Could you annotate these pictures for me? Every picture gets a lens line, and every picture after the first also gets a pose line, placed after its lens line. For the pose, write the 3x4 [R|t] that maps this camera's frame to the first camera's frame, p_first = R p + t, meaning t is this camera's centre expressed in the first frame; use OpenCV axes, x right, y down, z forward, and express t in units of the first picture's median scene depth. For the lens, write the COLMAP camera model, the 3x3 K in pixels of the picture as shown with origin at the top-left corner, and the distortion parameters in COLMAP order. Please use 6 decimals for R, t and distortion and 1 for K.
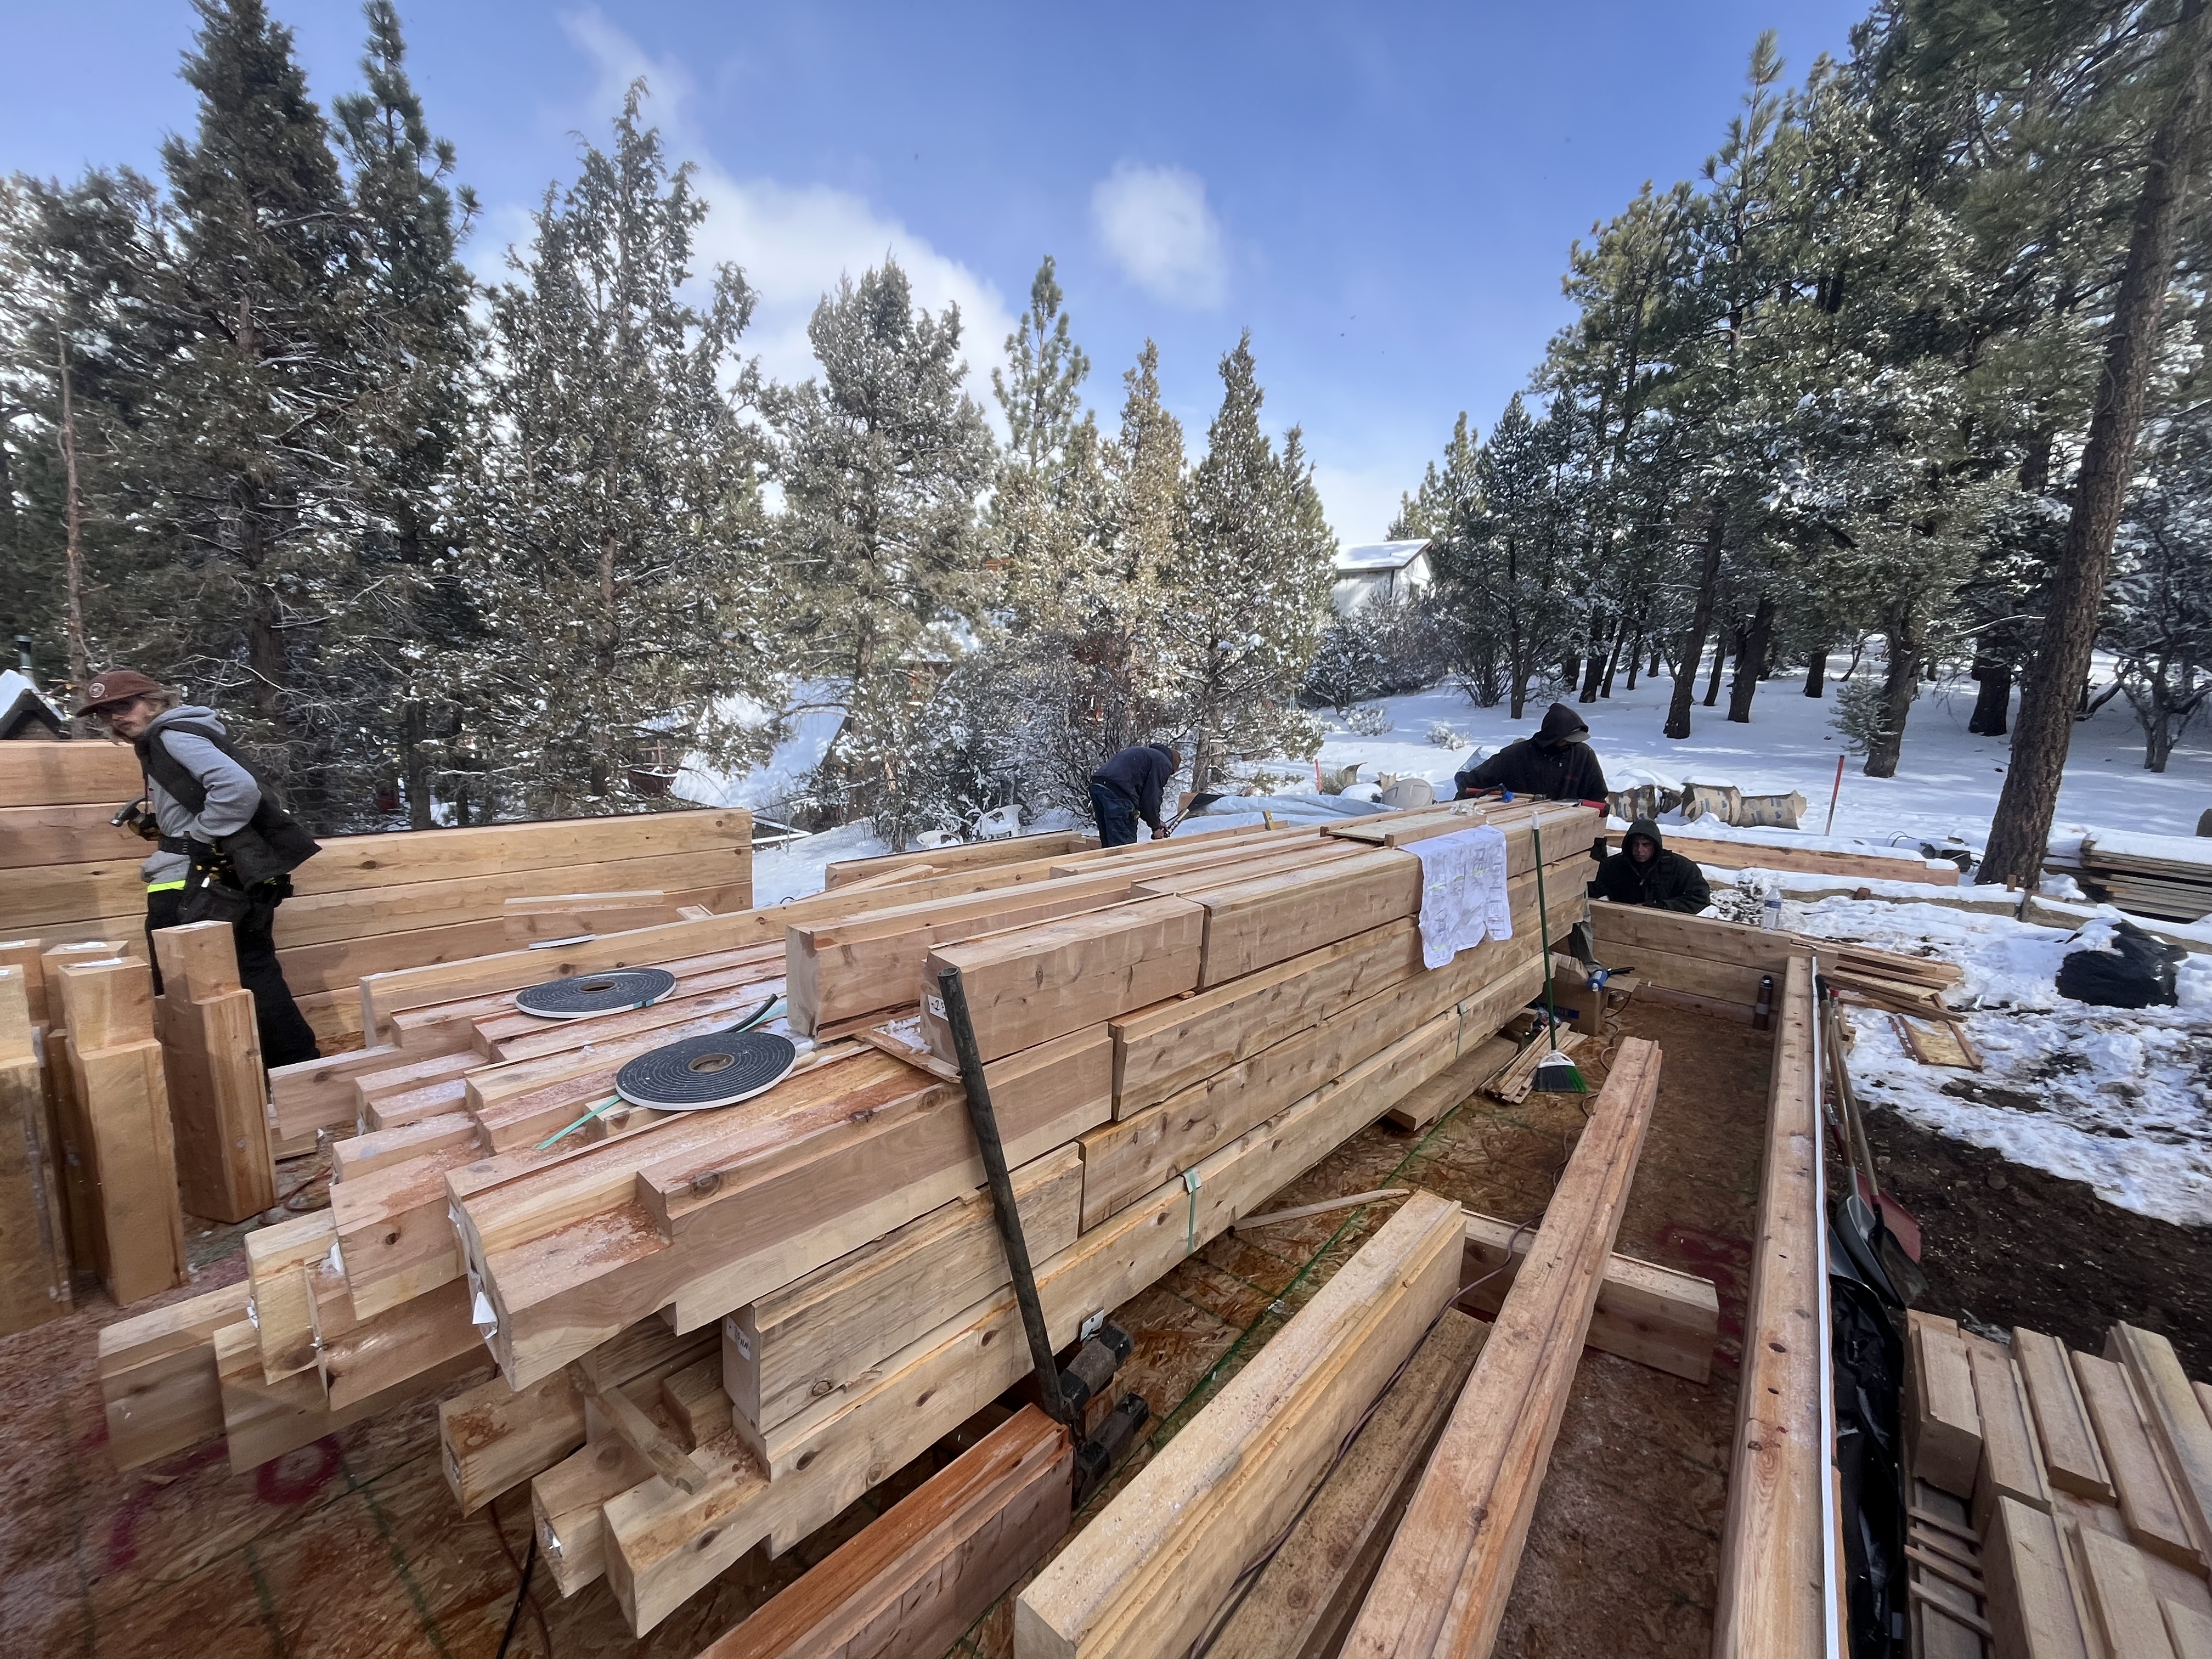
lens RADIAL K [[883.4, 0, 1107.9], [0, 883.4, 828.0], [0, 0, 1]] dist [-0.003668, -0.000788]
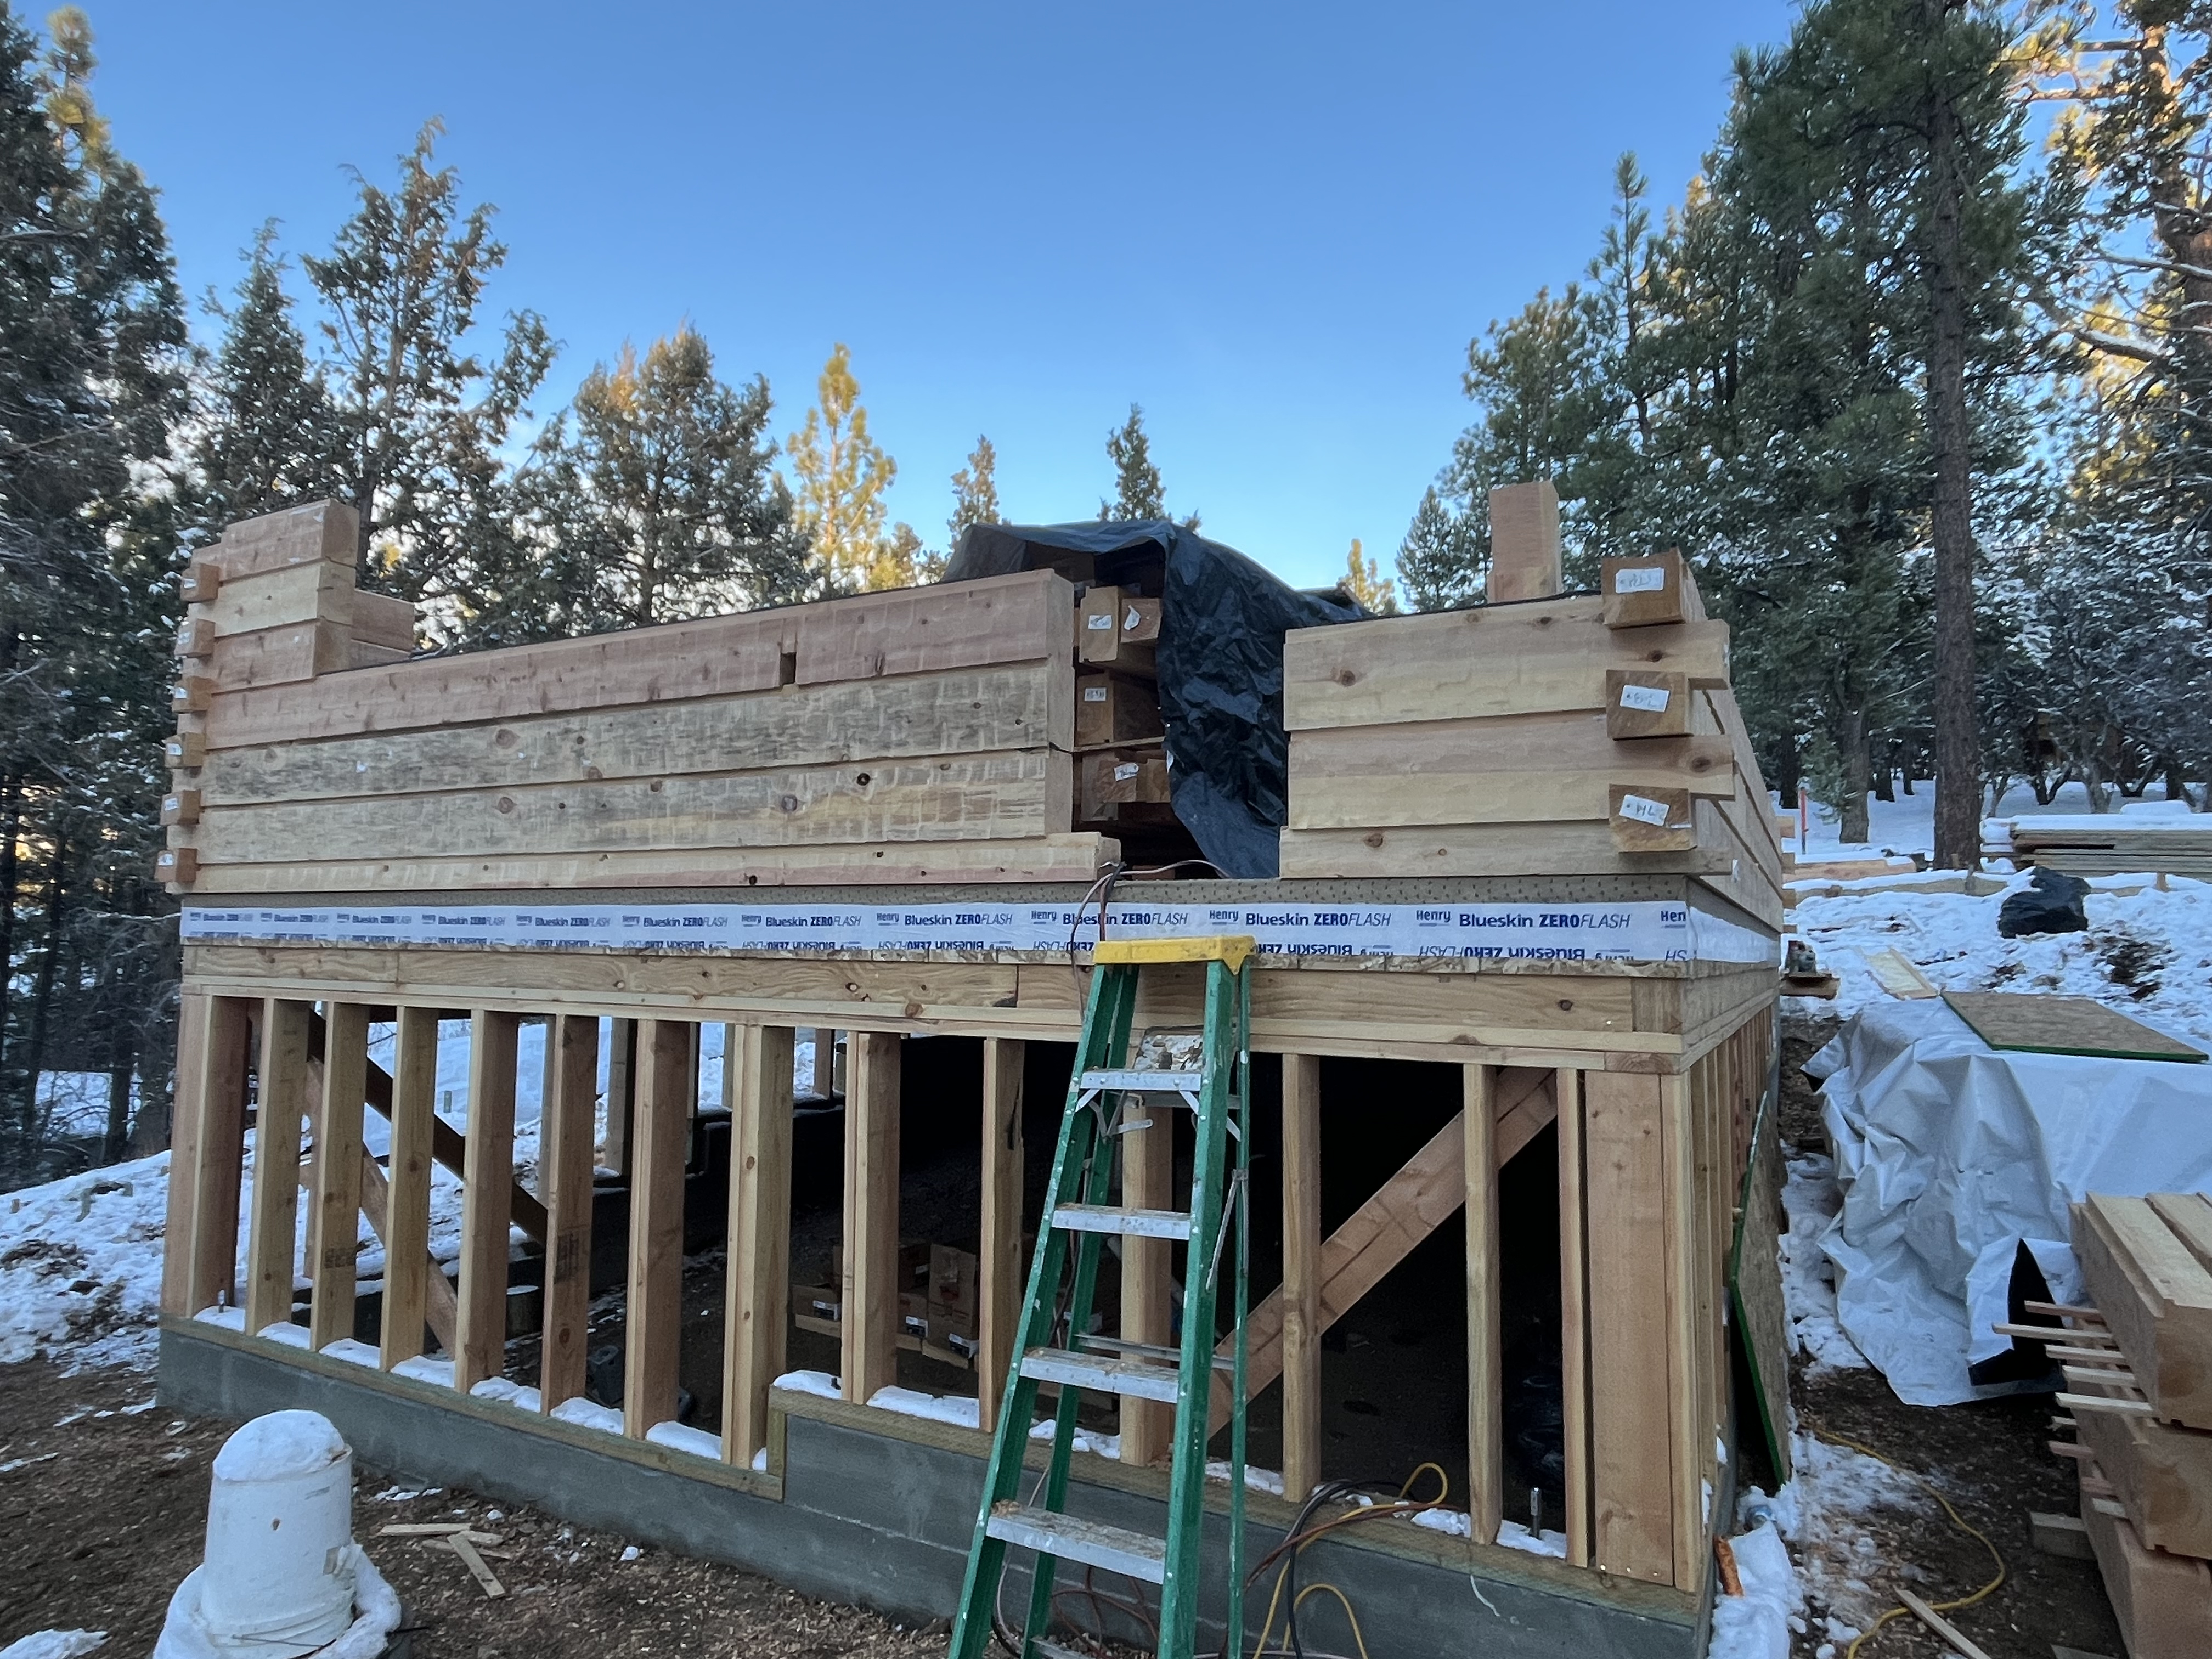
lens RADIAL K [[1308.0, 0, 1100.1], [0, 1308.0, 827.9], [0, 0, 1]] dist [0.014904, -0.037756]
pose [[0.985979, -0.019246, 0.165758, -0.104759], [0.057733, 0.971327, -0.230632, 0.146404], [-0.156567, 0.236968, 0.958819, -0.154053]]
